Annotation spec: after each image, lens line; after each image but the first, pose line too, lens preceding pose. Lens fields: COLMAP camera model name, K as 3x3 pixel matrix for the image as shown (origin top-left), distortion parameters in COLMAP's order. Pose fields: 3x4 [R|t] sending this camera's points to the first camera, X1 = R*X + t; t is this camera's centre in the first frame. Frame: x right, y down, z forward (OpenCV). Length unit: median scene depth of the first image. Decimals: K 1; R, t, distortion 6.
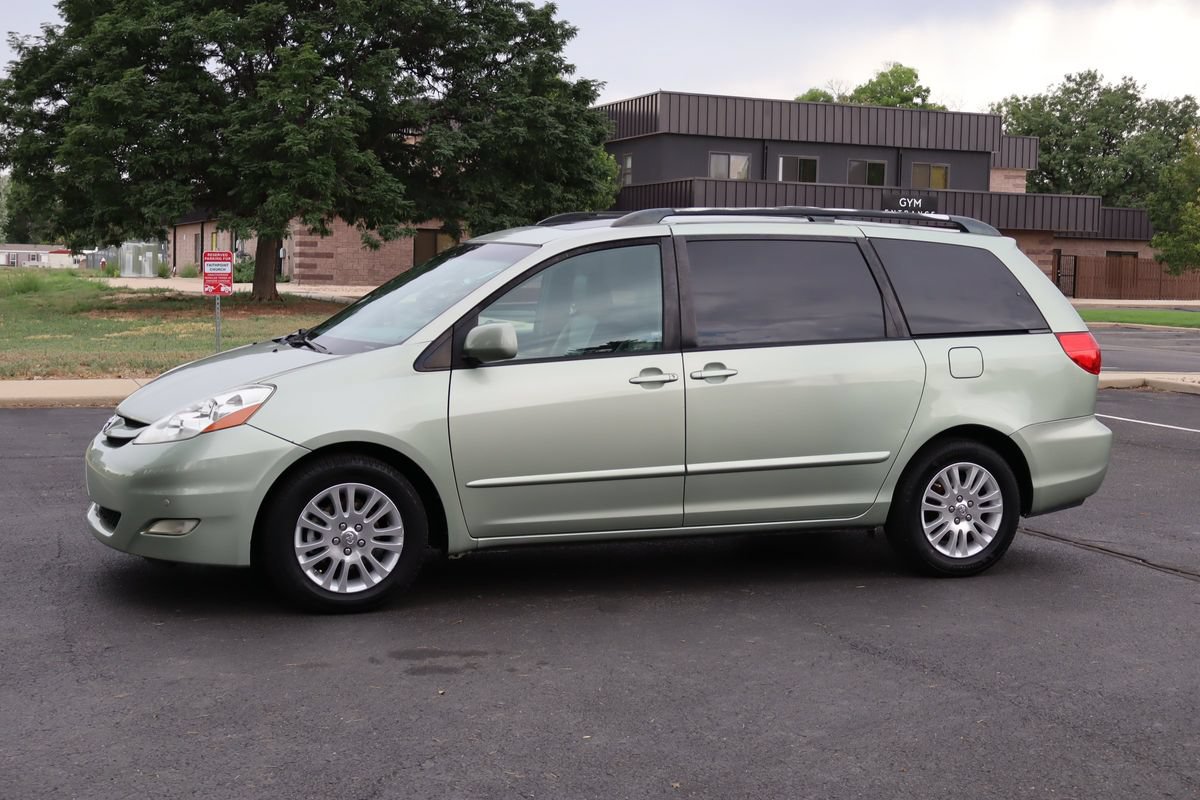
lens RADIAL K [[1660.0, 0, 621.1], [0, 1660.0, 402.0], [0, 0, 1]] dist [0.012658, -0.028328]
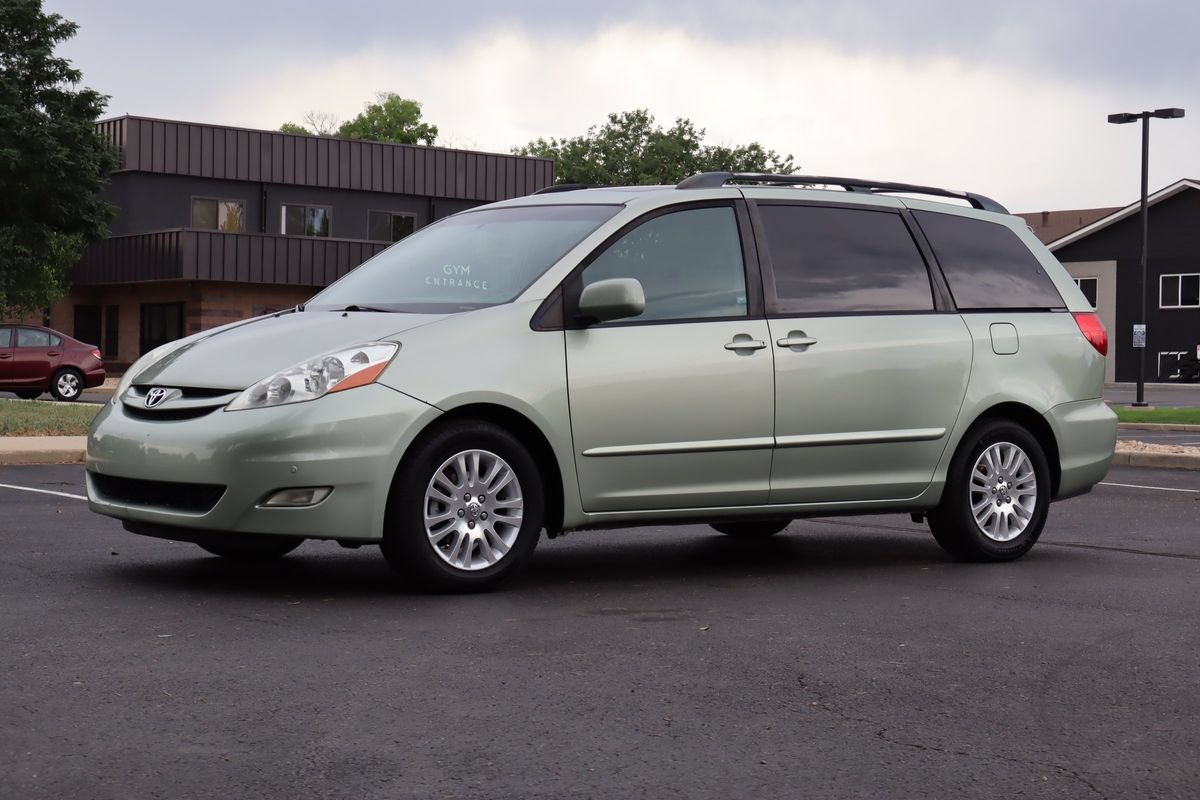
lens RADIAL K [[2209.5, 0, 639.4], [0, 2209.5, 397.3], [0, 0, 1]] dist [0.018020, -0.152689]
pose [[0.956022, -0.007745, 0.293192, -0.367365], [0.027521, 0.997610, -0.063384, 0.084557], [-0.292000, 0.068666, 0.953950, -0.165474]]
